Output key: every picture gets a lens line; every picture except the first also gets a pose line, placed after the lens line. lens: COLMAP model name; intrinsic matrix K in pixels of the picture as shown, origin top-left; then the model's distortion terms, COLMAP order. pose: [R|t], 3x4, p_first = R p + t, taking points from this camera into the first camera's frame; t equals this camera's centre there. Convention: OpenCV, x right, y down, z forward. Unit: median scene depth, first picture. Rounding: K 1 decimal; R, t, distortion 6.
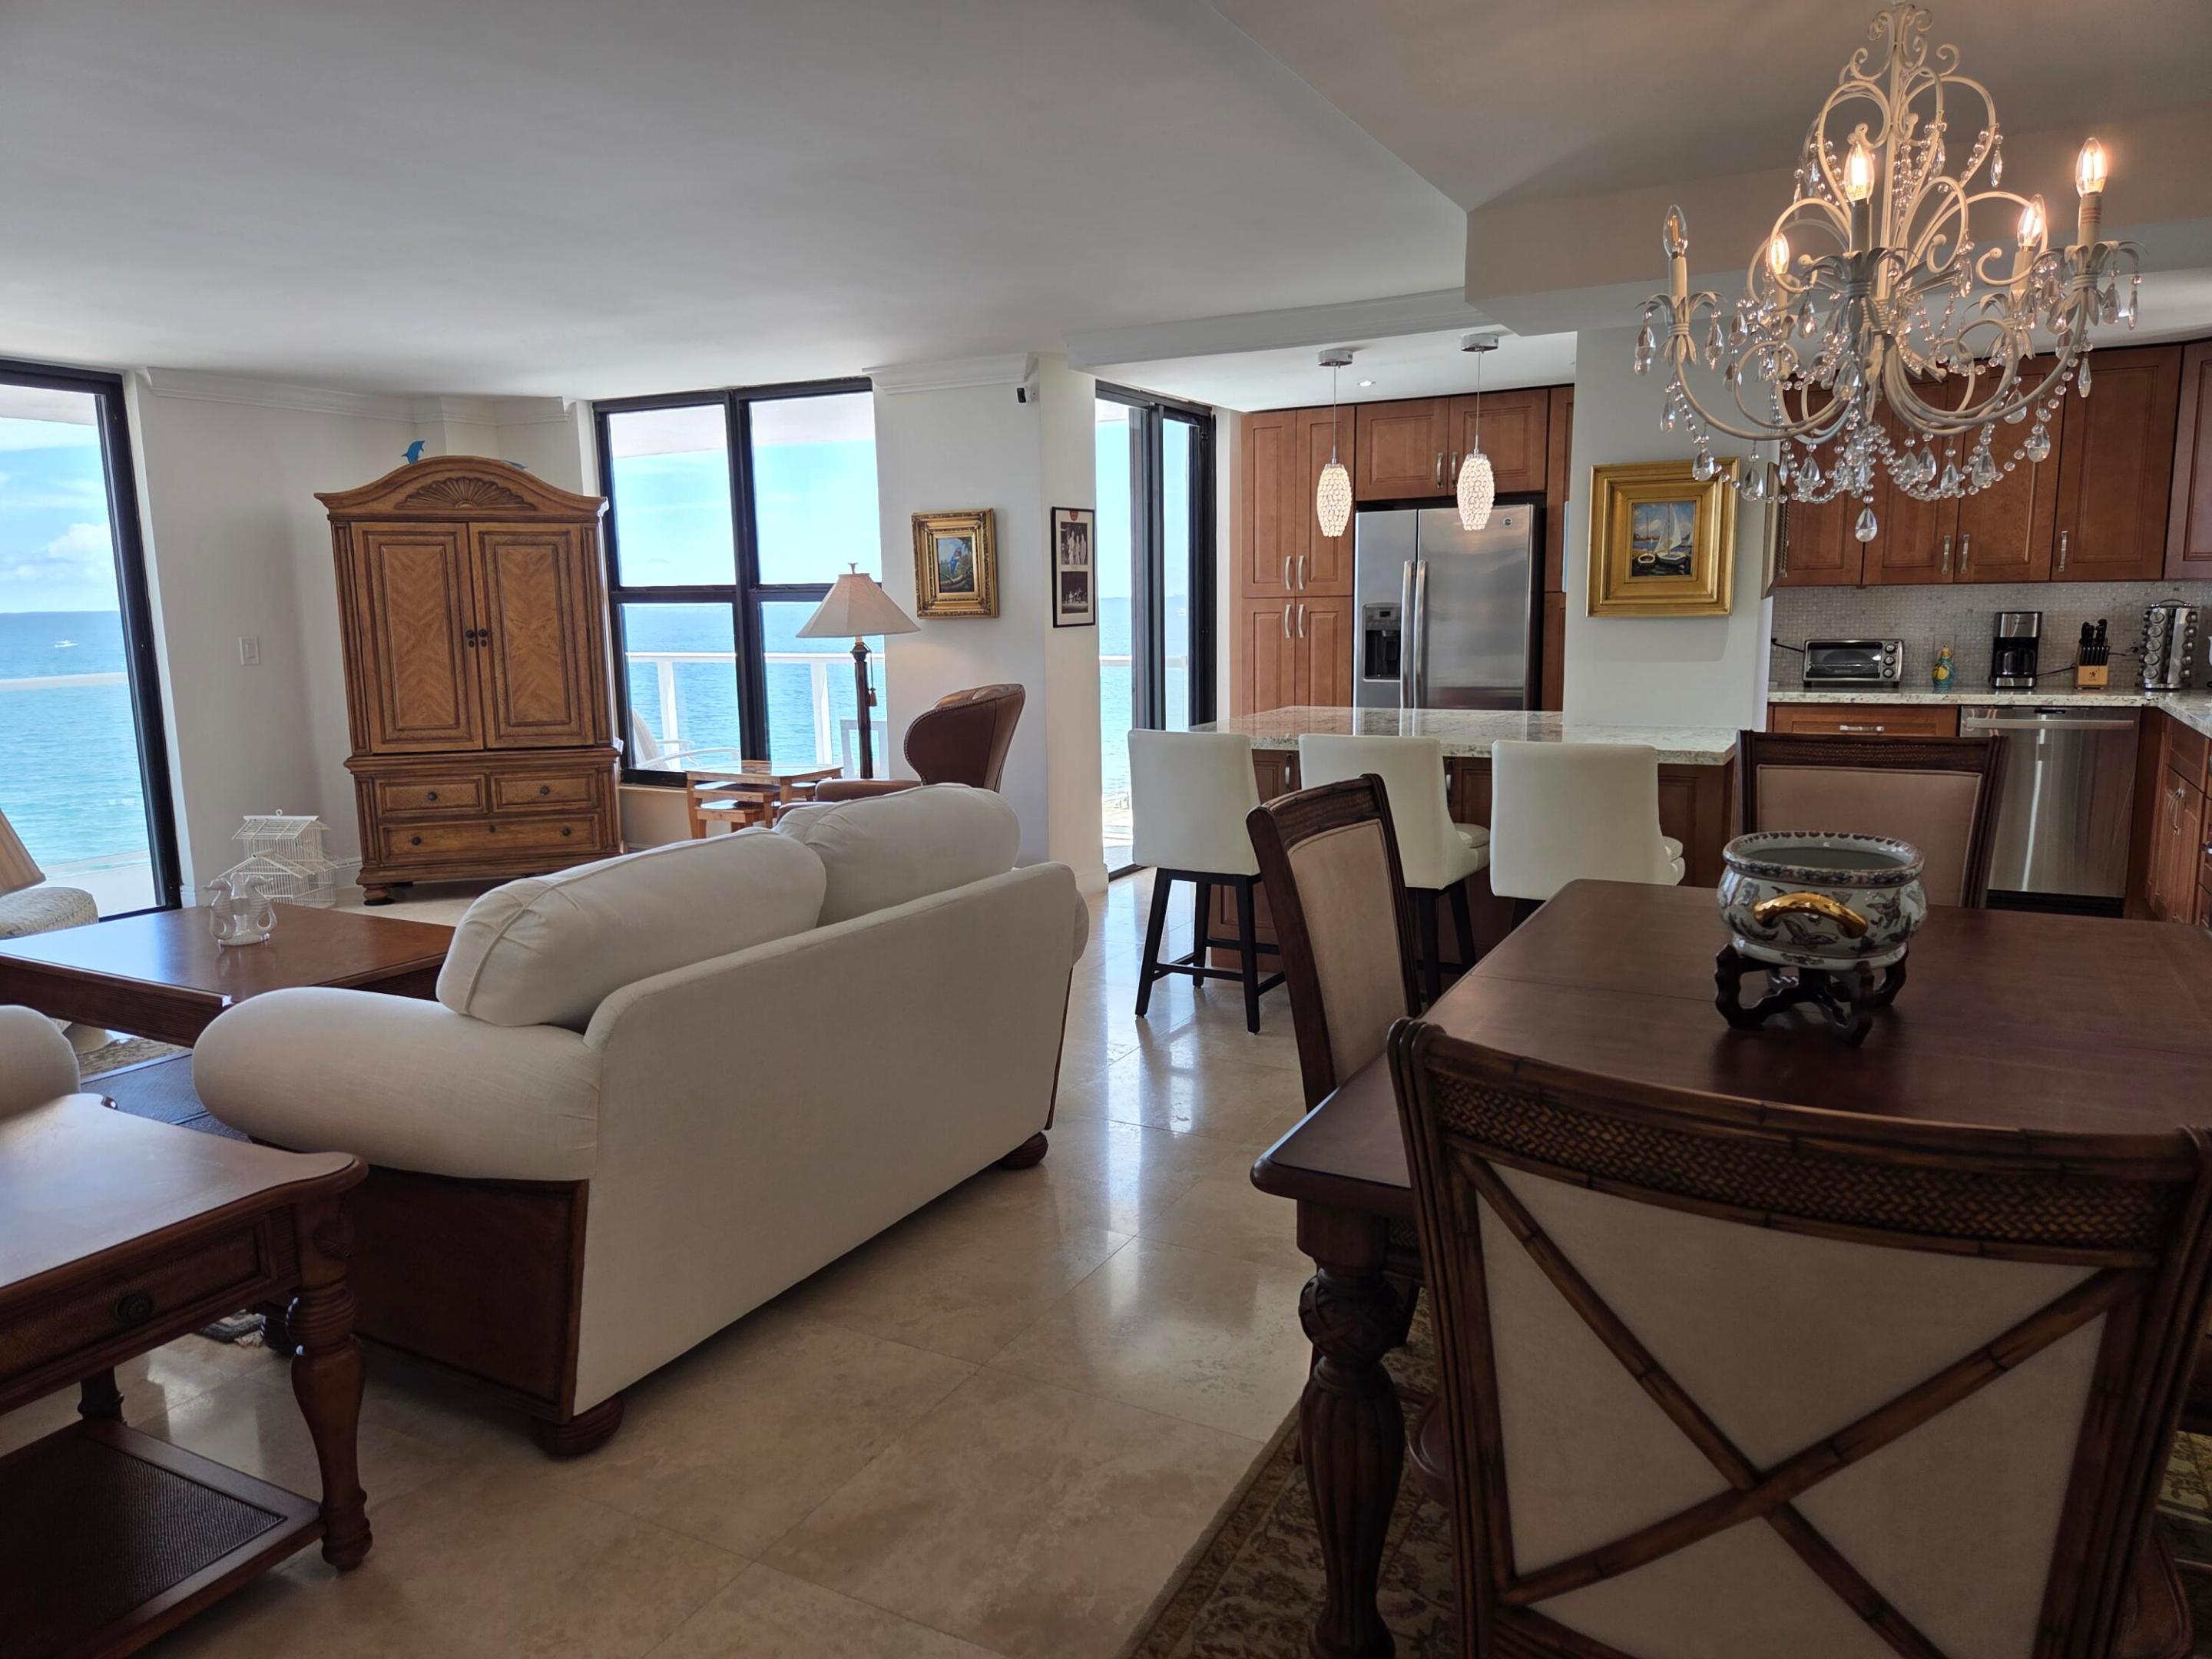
lens RADIAL K [[1480.2, 0, 1106.5], [0, 1480.2, 830.5], [0, 0, 1]] dist [0.065395, -0.048501]
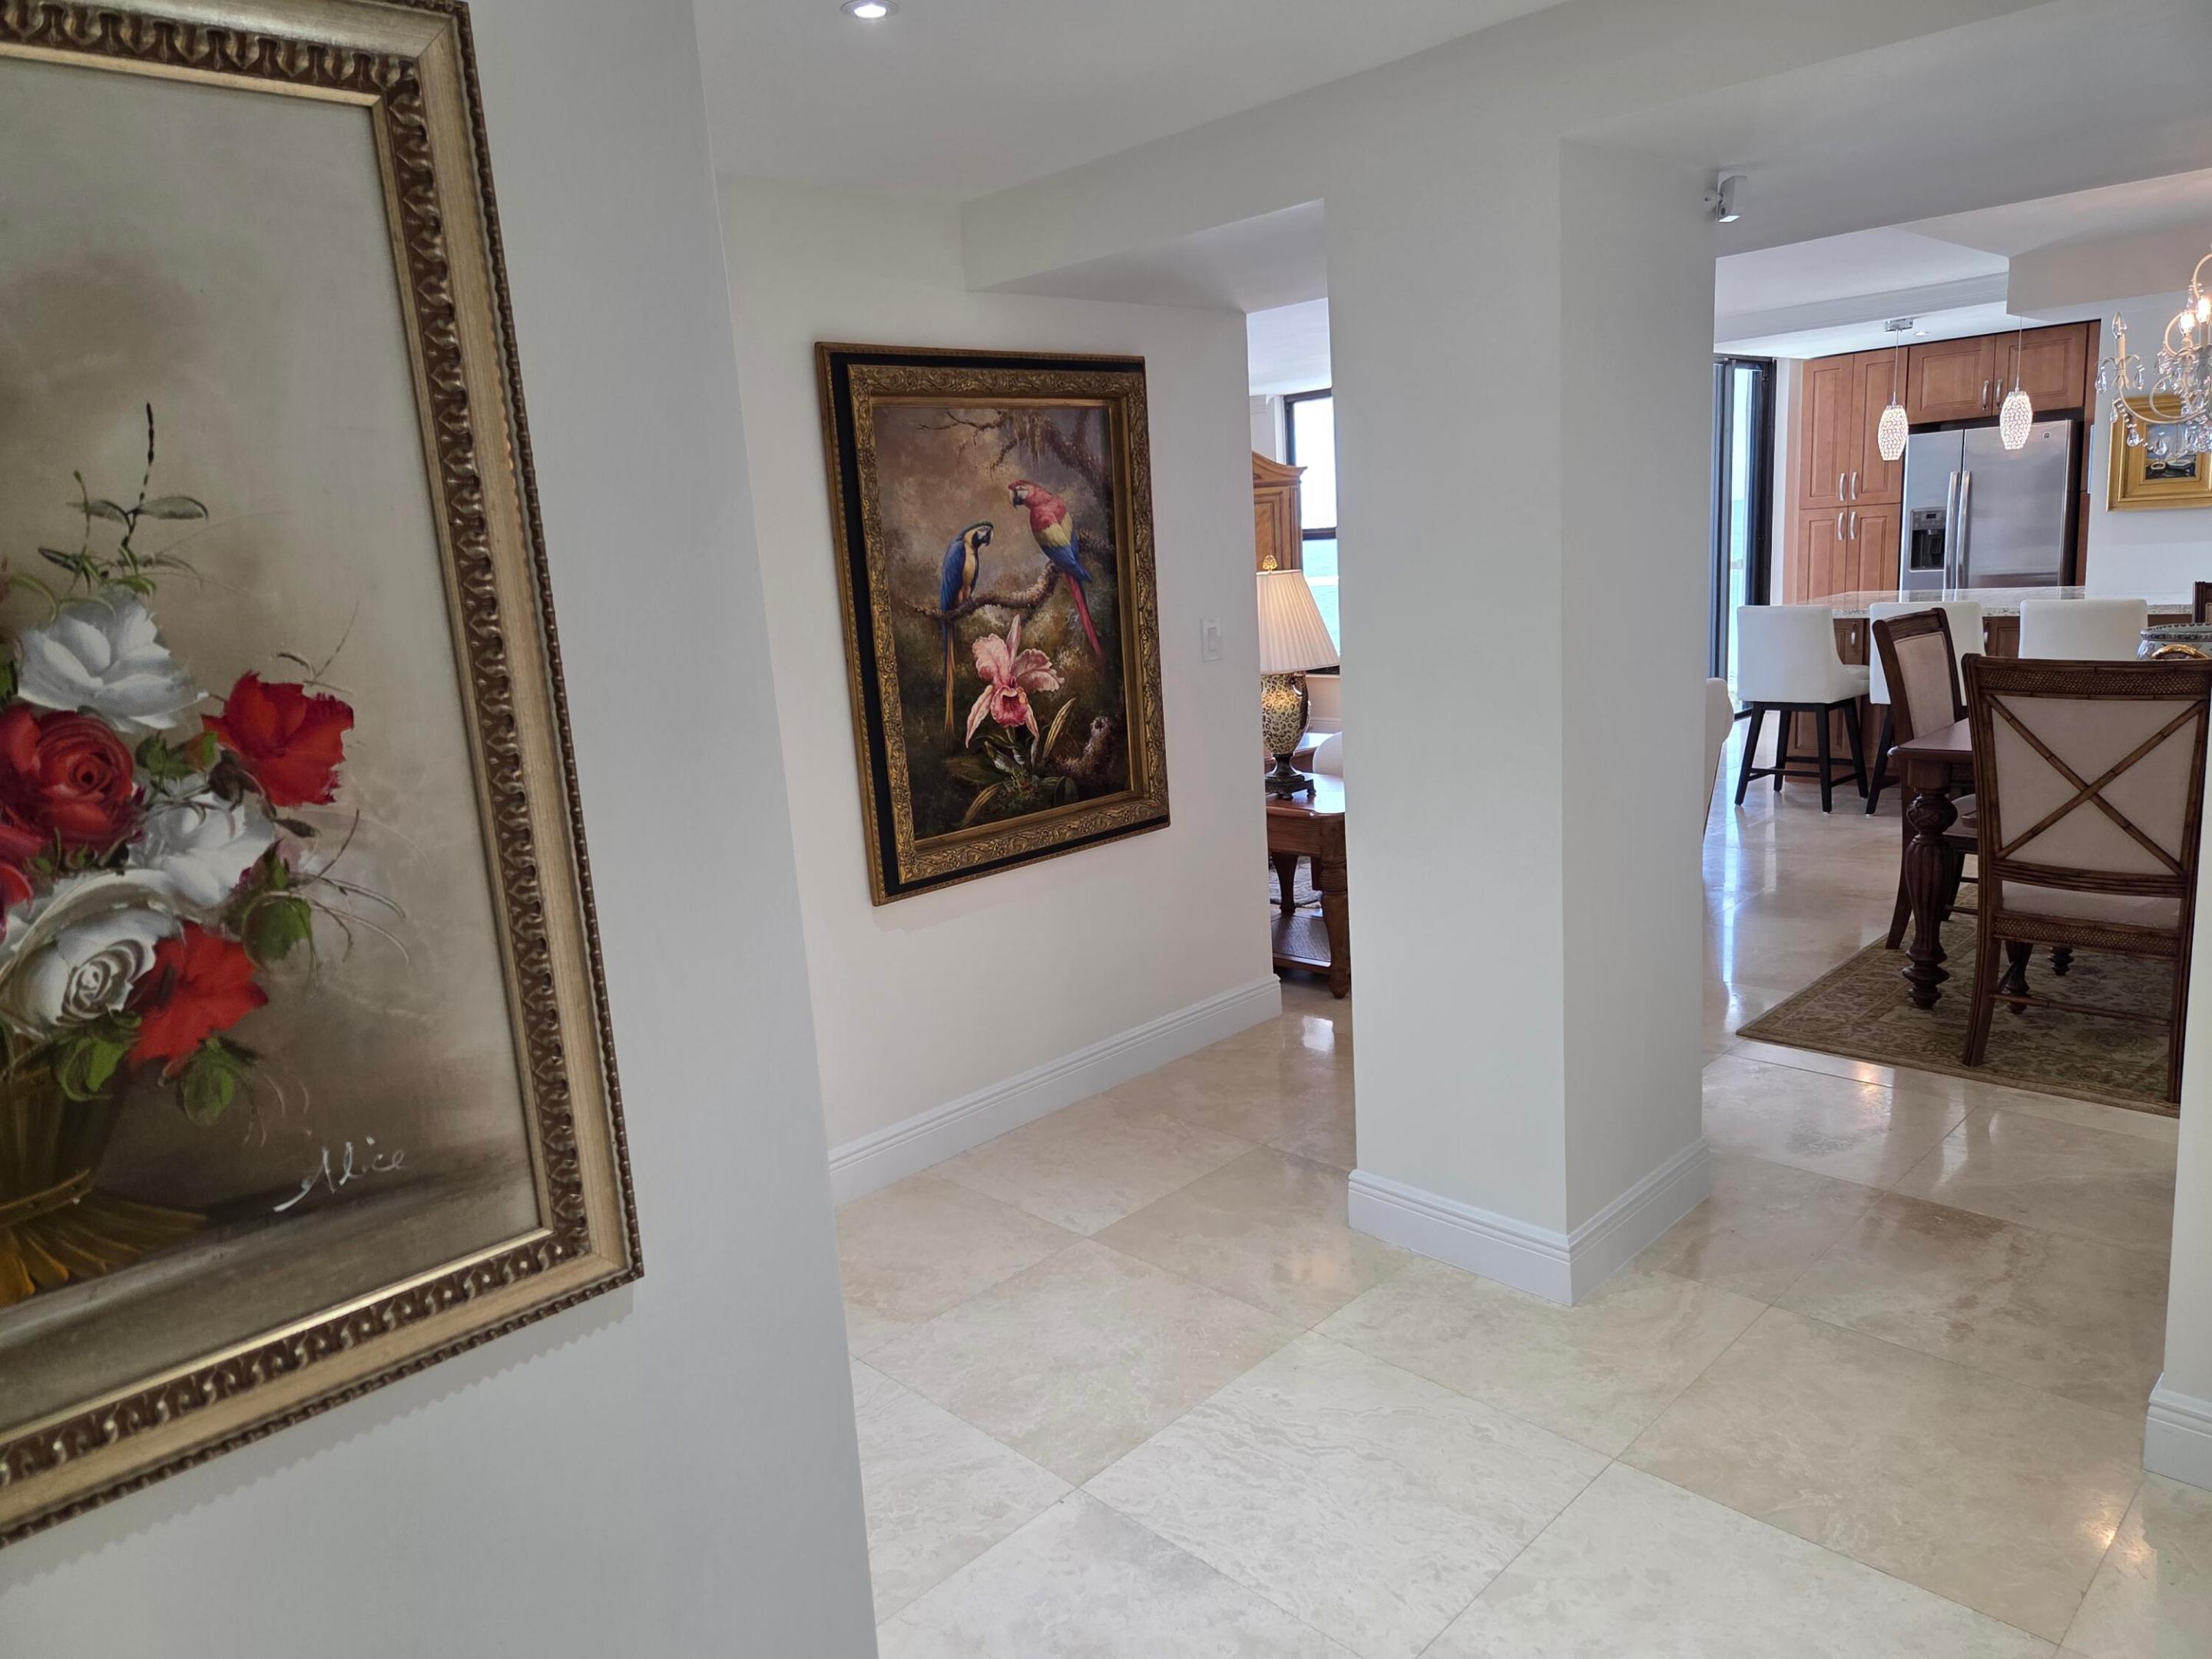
lens RADIAL K [[1480.2, 0, 1101.4], [0, 1480.2, 832.9], [0, 0, 1]] dist [0.065395, -0.048501]
pose [[0.954202, 0.011510, -0.298942, -0.097754], [0.003034, 0.998836, 0.048143, 0.057599], [0.299148, -0.046845, 0.953056, -0.430147]]
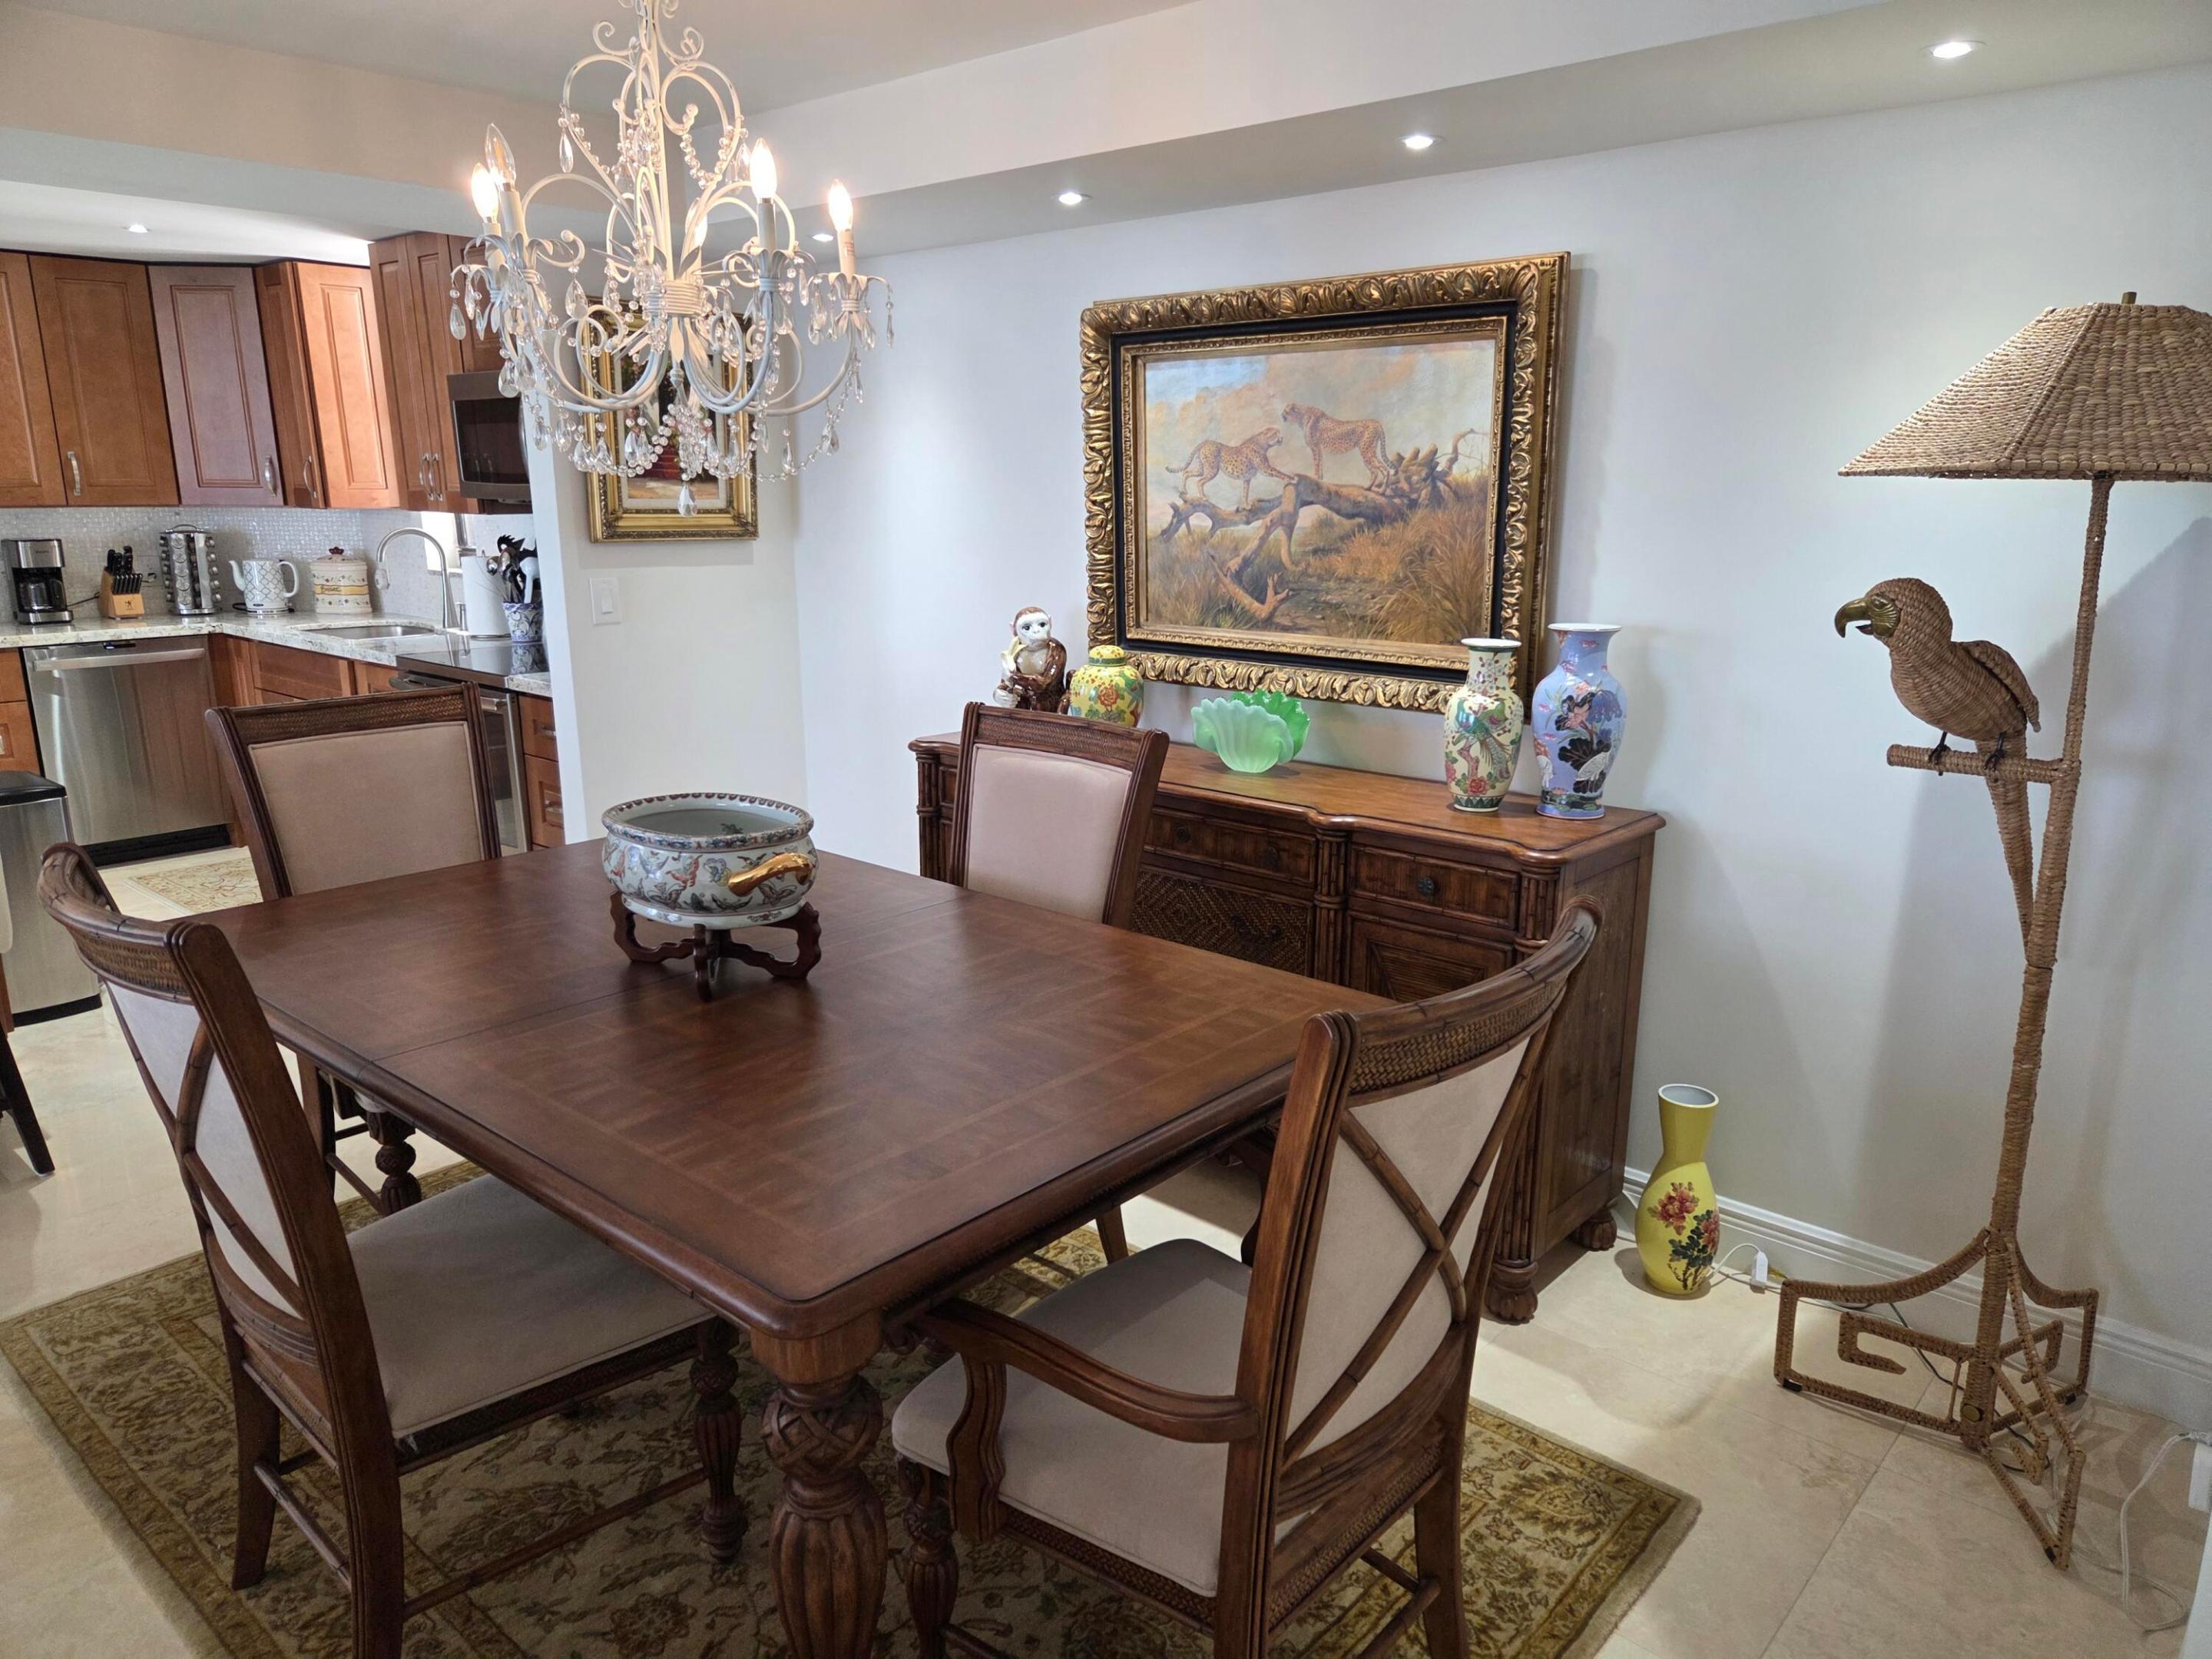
lens RADIAL K [[1480.2, 0, 1137.5], [0, 1480.2, 832.1], [0, 0, 1]] dist [0.065395, -0.048501]
pose [[0.214598, -0.210035, 0.953852, -0.147079], [0.145819, 0.972548, 0.181346, -0.038969], [-0.965756, 0.100173, 0.239334, 0.148851]]
